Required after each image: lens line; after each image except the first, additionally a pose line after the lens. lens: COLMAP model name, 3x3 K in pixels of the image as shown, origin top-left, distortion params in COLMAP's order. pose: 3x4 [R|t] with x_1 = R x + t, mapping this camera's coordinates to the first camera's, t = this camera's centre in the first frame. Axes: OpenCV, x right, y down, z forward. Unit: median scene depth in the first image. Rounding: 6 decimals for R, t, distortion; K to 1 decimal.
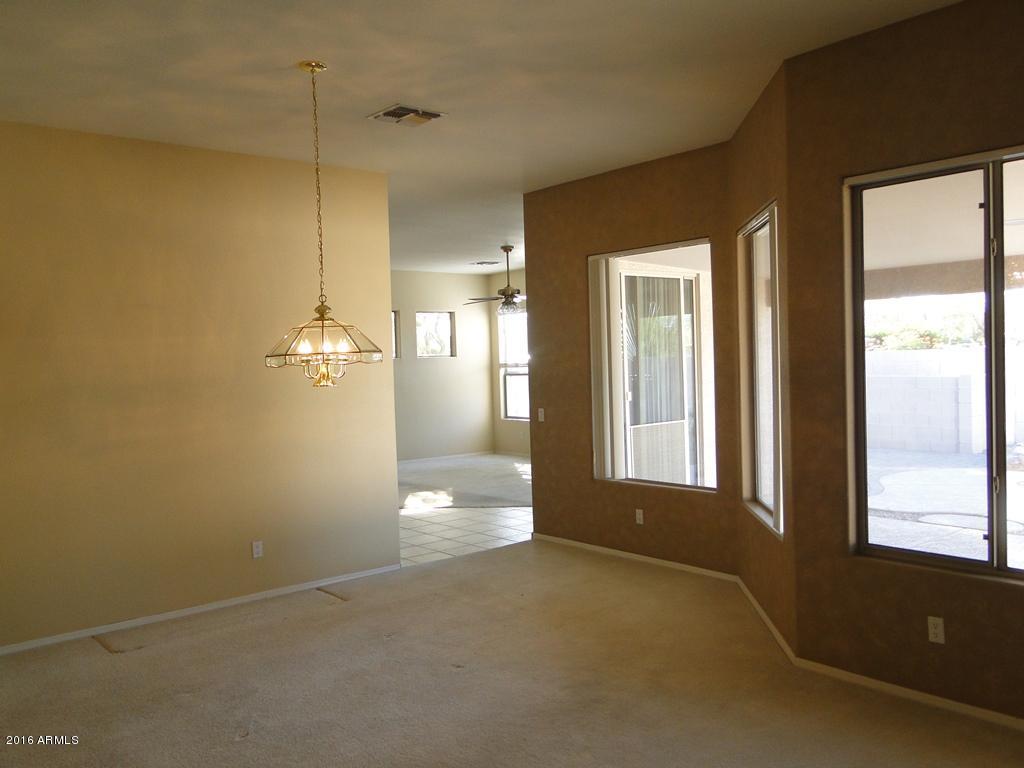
lens RADIAL K [[851.8, 0, 511.0], [0, 851.8, 385.4], [0, 0, 1]] dist [0.016060, -0.020871]
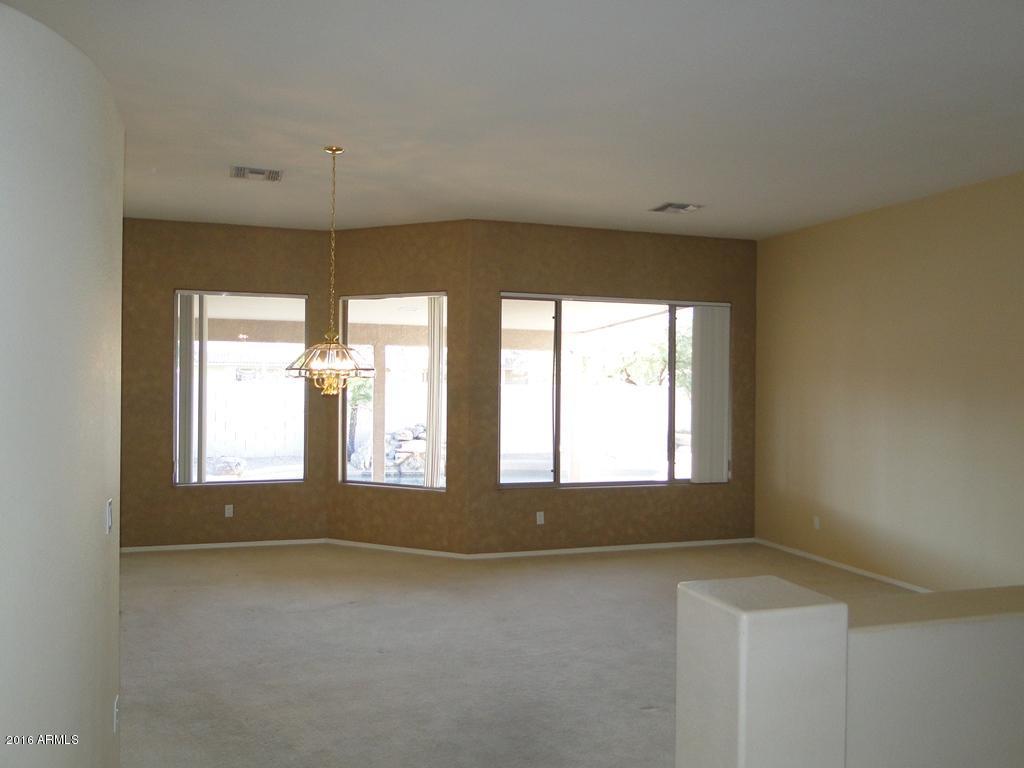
lens RADIAL K [[851.8, 0, 511.6], [0, 851.8, 383.5], [0, 0, 1]] dist [0.016060, -0.020871]
pose [[0.352617, 0.031705, 0.935231, -1.480387], [0.009600, 0.999251, -0.037495, 0.036802], [-0.935719, 0.022200, 0.352048, 0.331205]]
